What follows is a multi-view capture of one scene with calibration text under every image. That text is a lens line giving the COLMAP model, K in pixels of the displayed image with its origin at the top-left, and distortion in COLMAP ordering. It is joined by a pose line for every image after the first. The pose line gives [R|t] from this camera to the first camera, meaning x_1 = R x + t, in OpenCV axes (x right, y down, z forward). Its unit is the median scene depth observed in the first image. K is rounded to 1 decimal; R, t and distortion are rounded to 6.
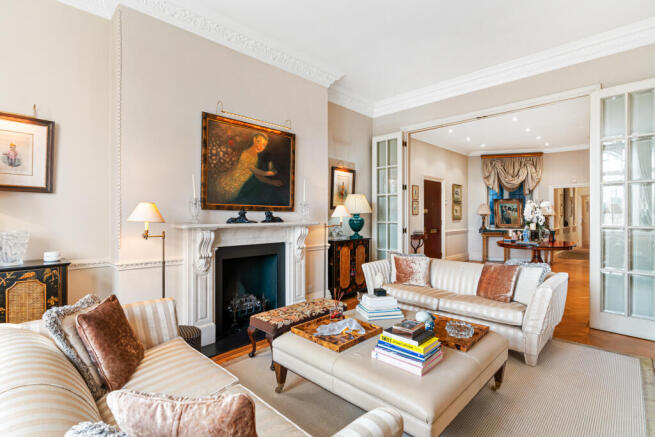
lens RADIAL K [[321.6, 0, 332.5], [0, 321.6, 216.2], [0, 0, 1]] dist [0.004453, -0.000265]
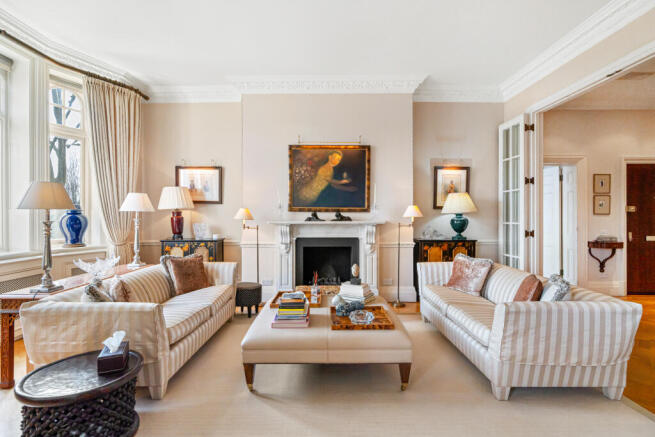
lens RADIAL K [[321.6, 0, 332.2], [0, 321.6, 220.8], [0, 0, 1]] dist [0.004453, -0.000265]
pose [[0.700604, 0.011043, -0.713465, 0.669495], [-0.000313, 0.999885, 0.015169, -0.000447], [0.713550, -0.010404, 0.700527, 0.092232]]
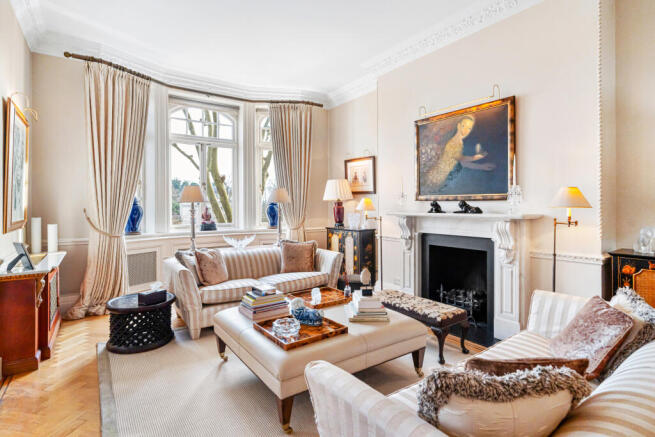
lens RADIAL K [[349.3, 0, 327.6], [0, 349.3, 209.5], [0, 0, 1]] dist [0.004761, 0.000671]
pose [[-0.196268, 0.013250, -0.980461, 0.826795], [0.003526, 0.999912, 0.012807, -0.004849], [0.980544, -0.000944, -0.196297, 0.794303]]
